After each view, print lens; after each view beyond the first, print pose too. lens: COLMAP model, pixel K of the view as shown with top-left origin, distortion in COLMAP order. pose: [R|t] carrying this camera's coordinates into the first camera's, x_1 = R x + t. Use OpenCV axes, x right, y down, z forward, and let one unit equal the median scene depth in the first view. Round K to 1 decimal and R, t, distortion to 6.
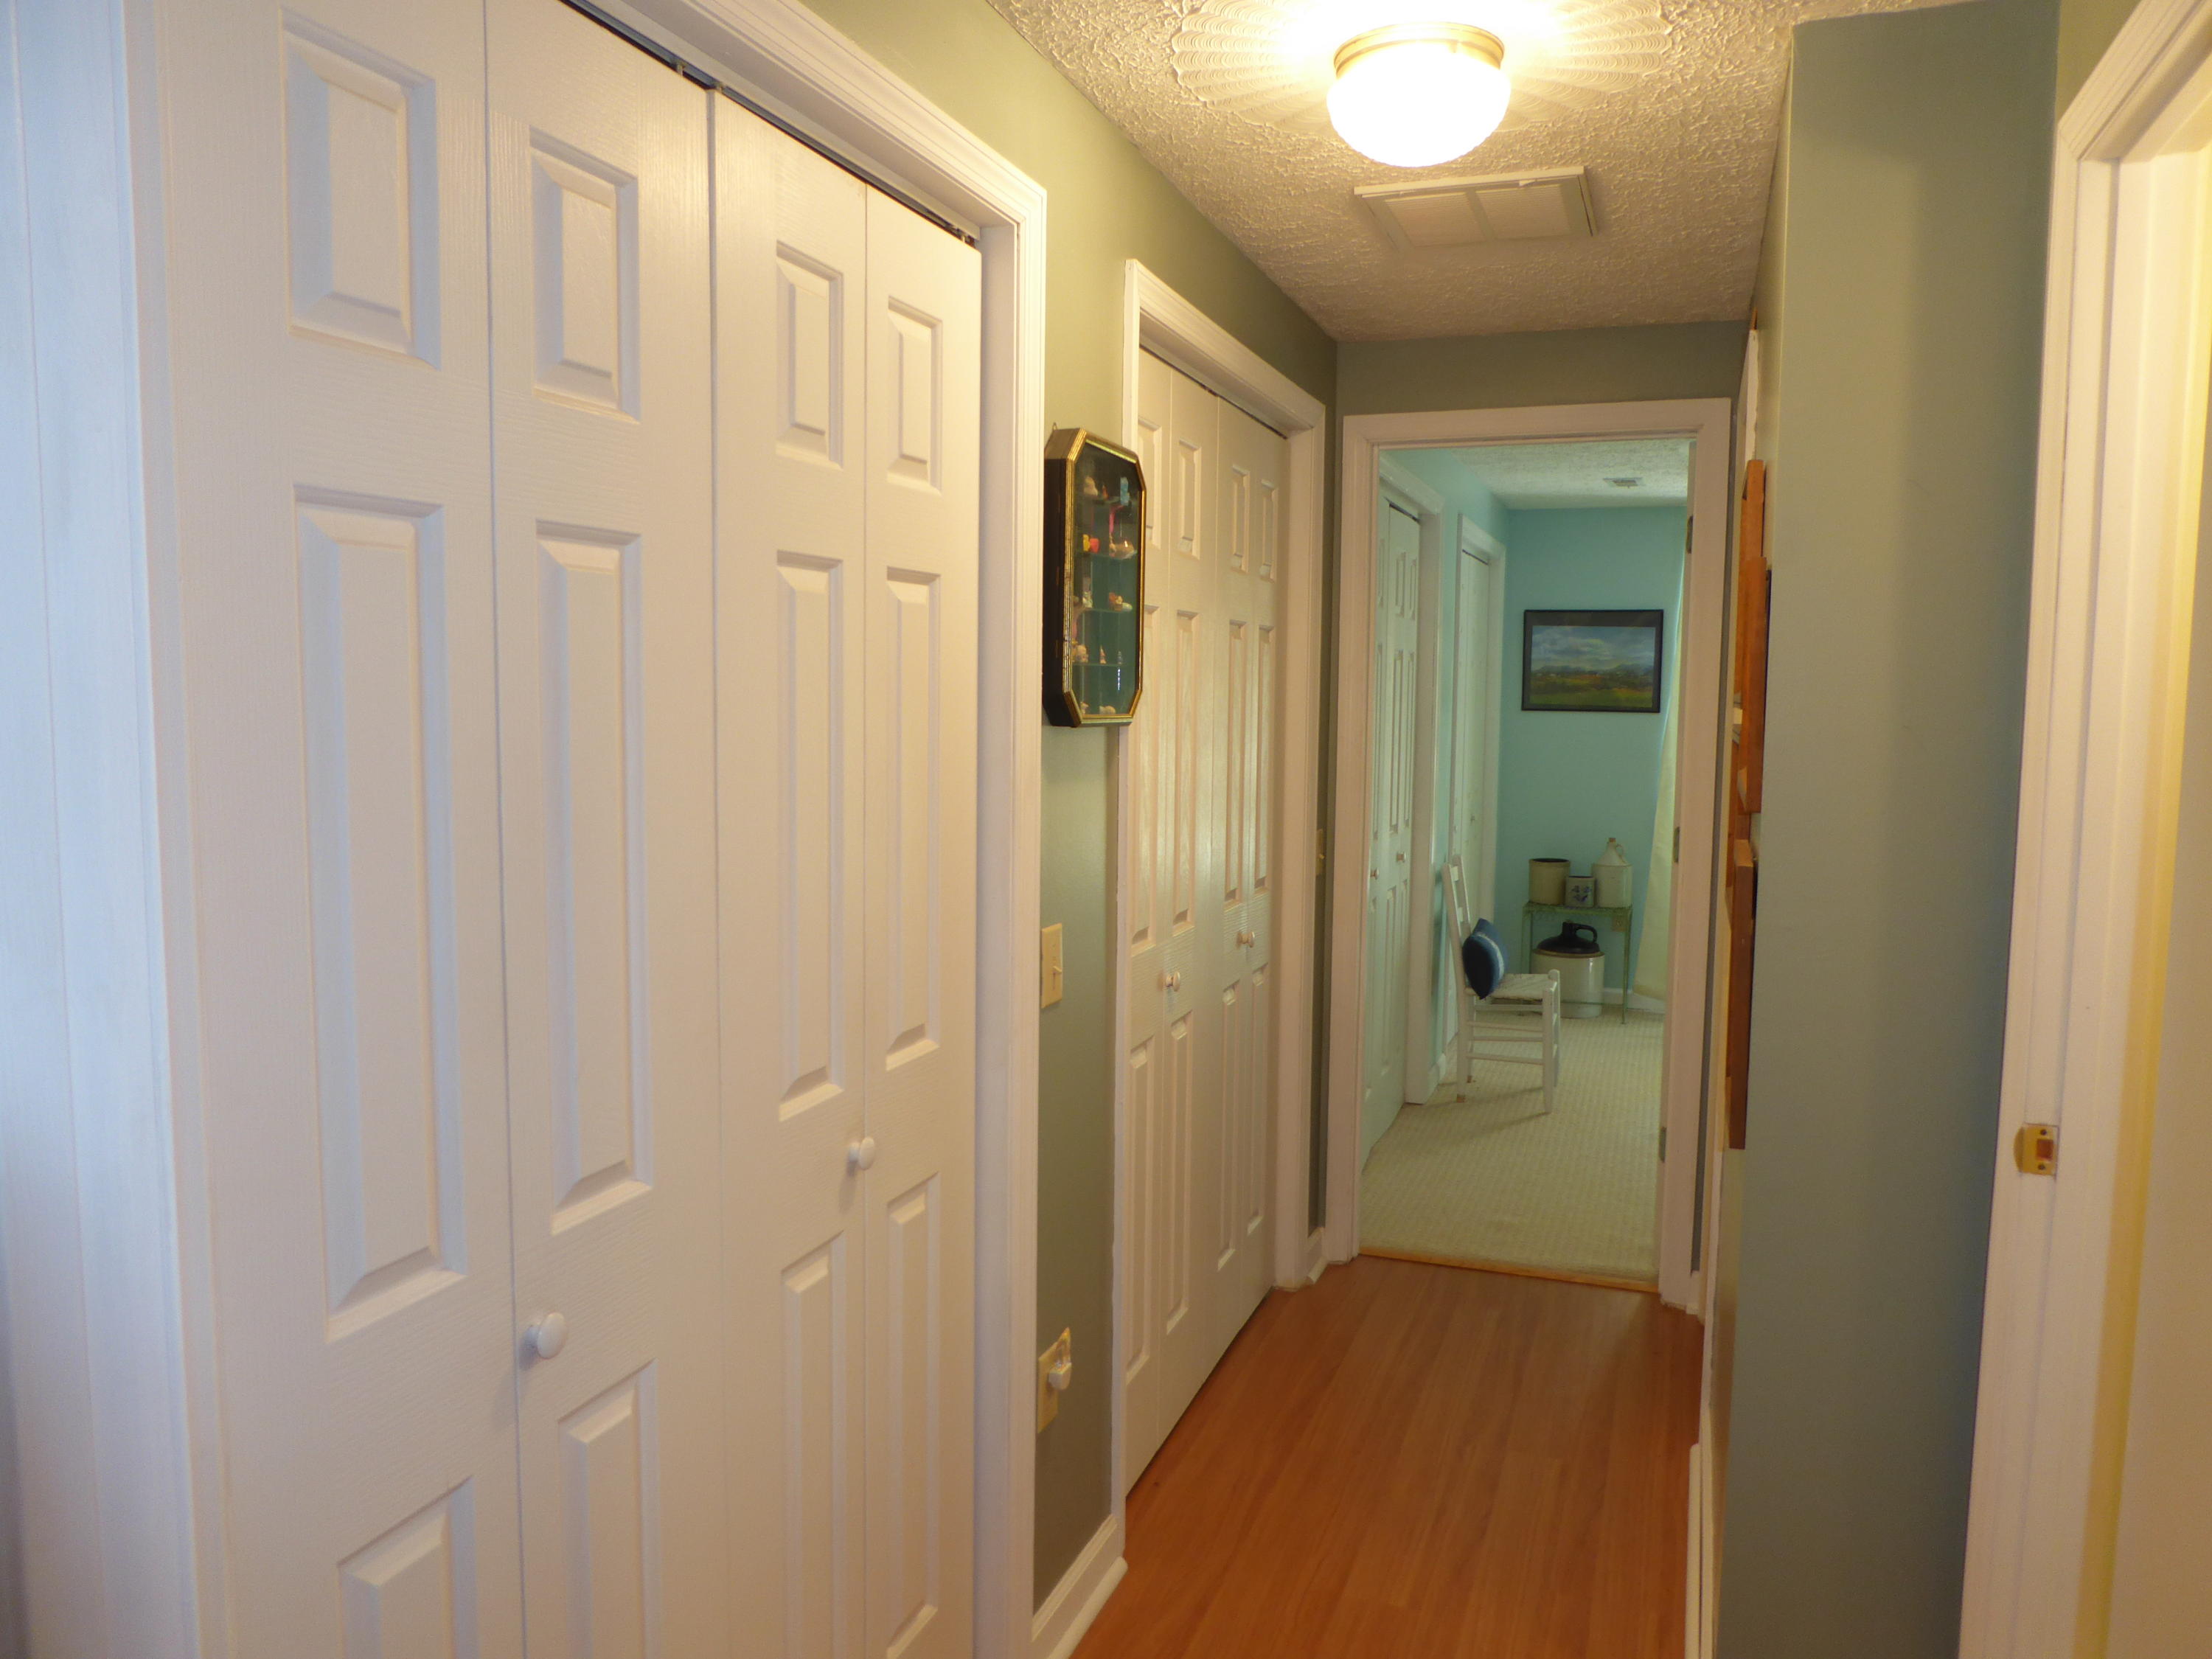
lens RADIAL K [[1582.3, 0, 1114.0], [0, 1582.3, 833.1], [0, 0, 1]] dist [-0.049720, 0.004406]
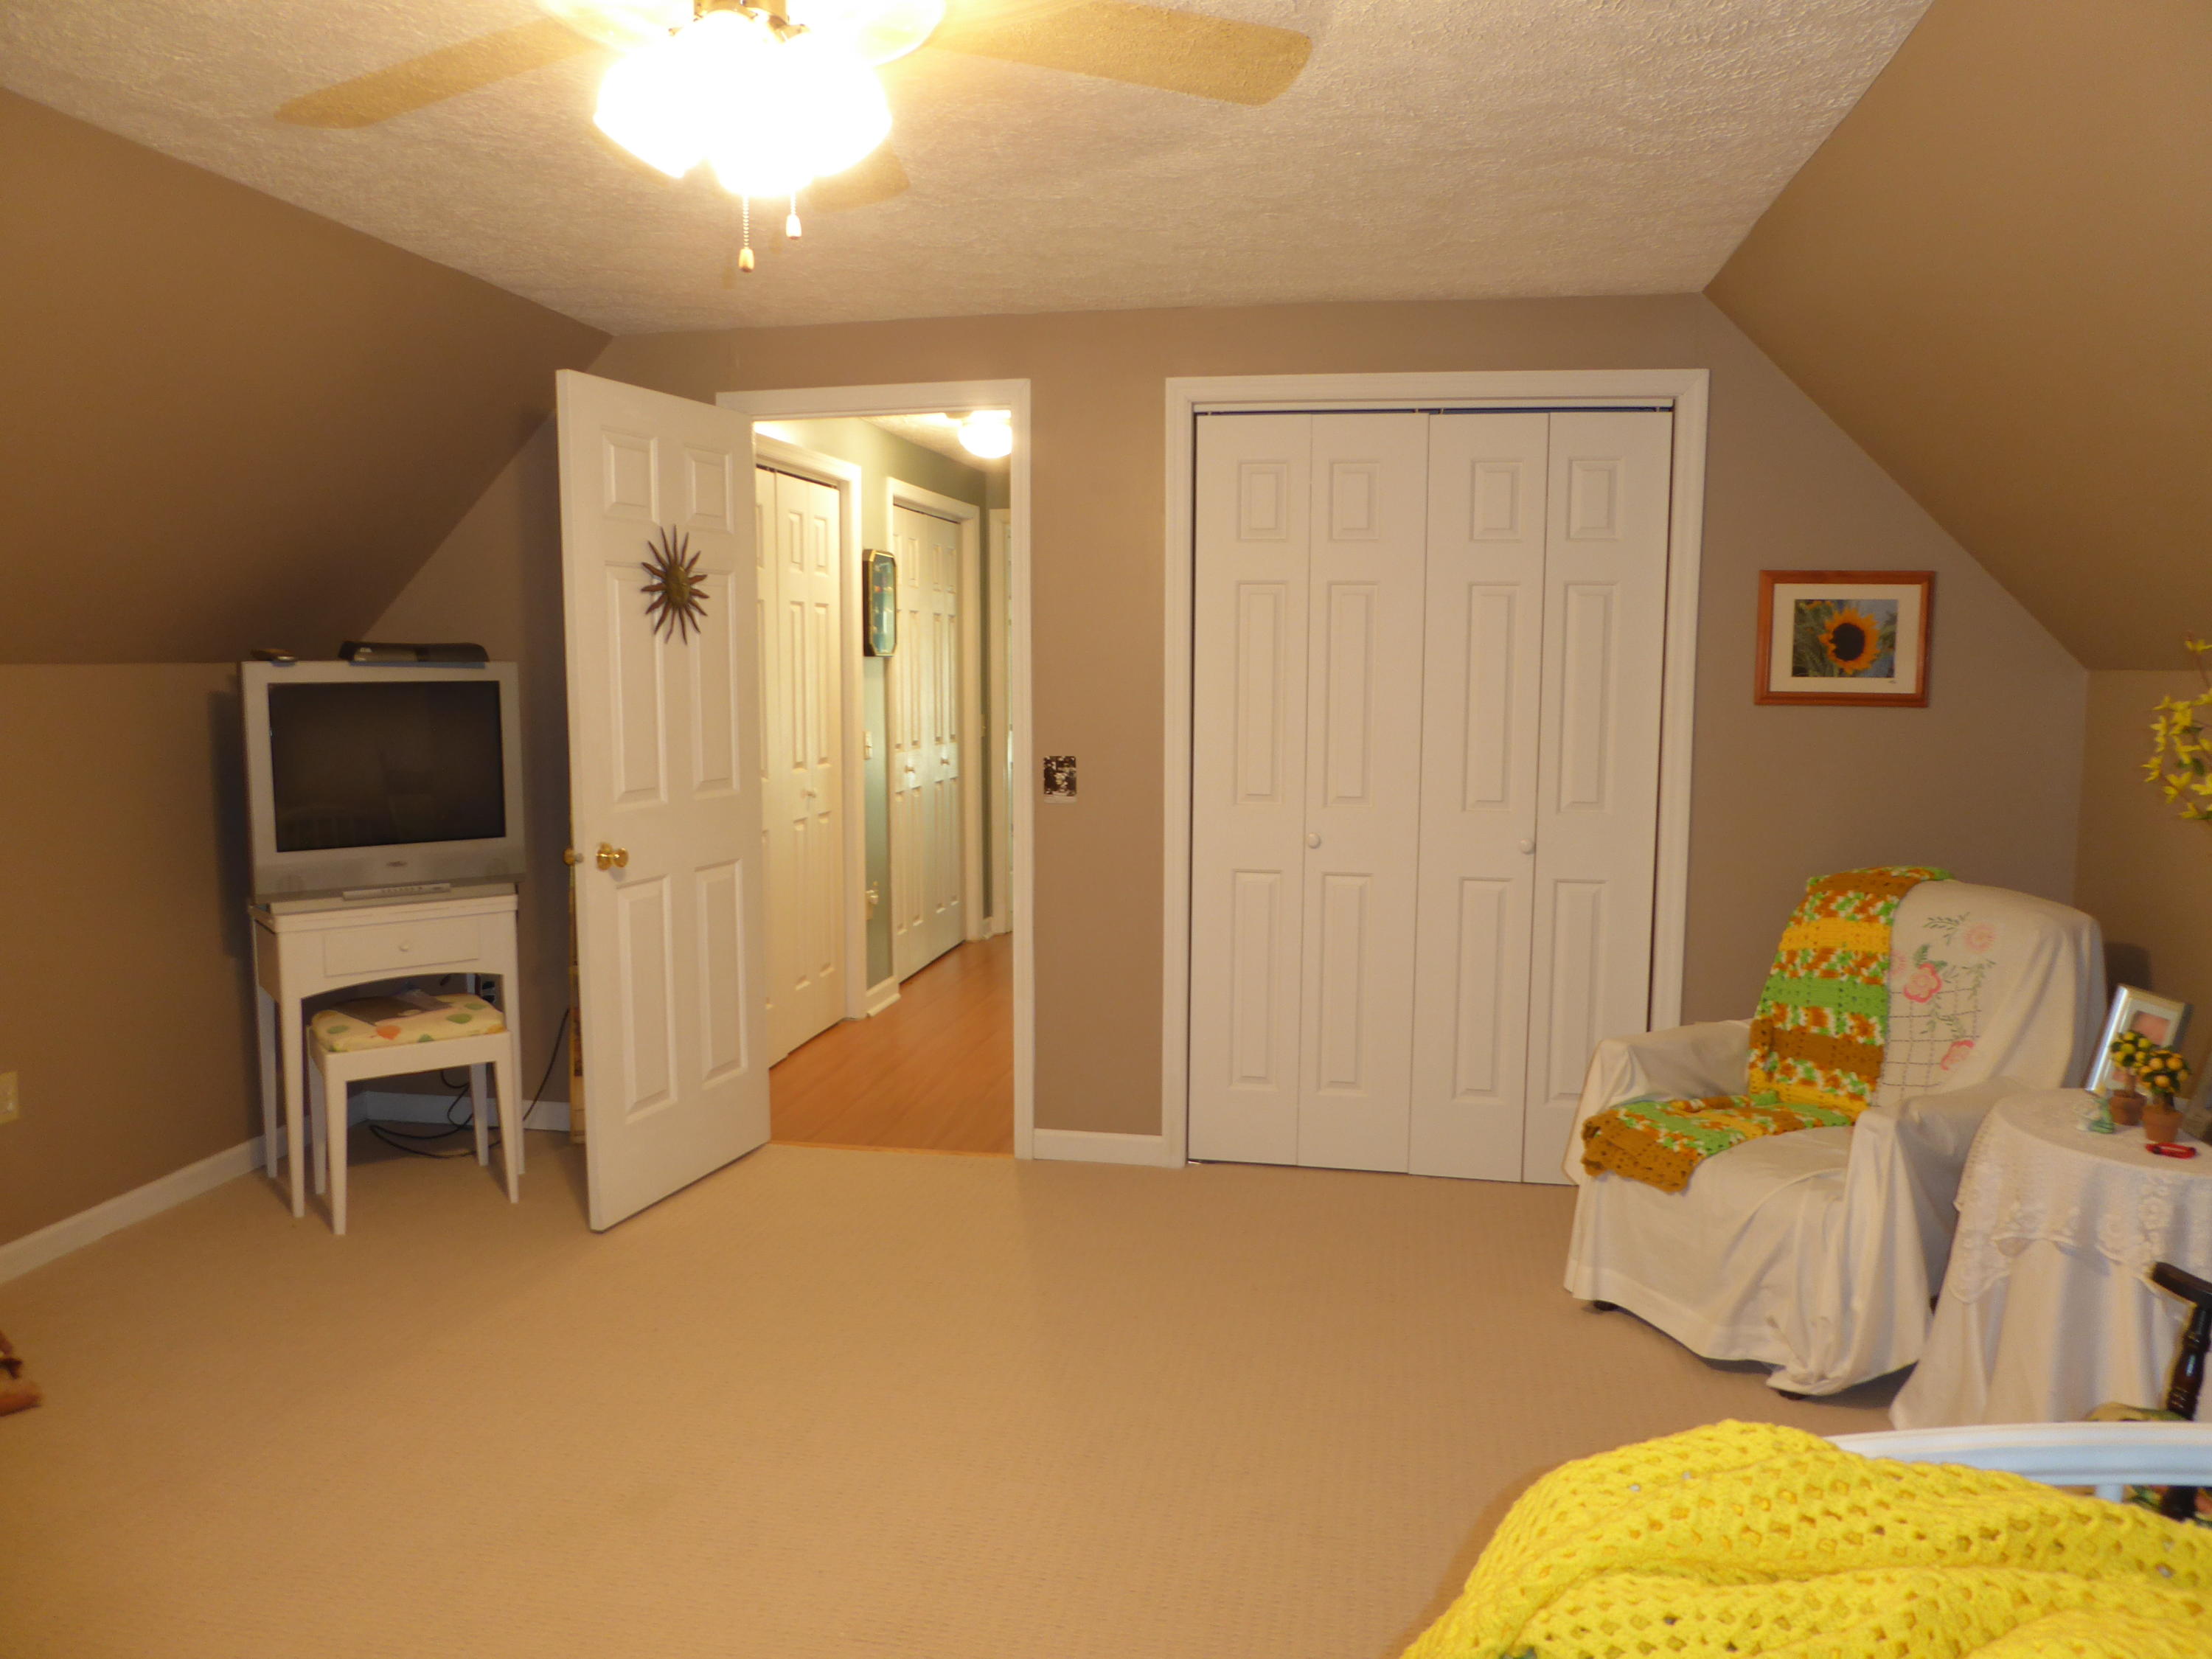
lens RADIAL K [[1582.3, 0, 1114.0], [0, 1582.3, 833.1], [0, 0, 1]] dist [-0.049720, 0.004406]
pose [[0.985400, -0.028298, 0.167890, -0.077802], [0.024474, 0.999393, 0.024802, 0.168000], [-0.168490, -0.020331, 0.985494, -1.653646]]
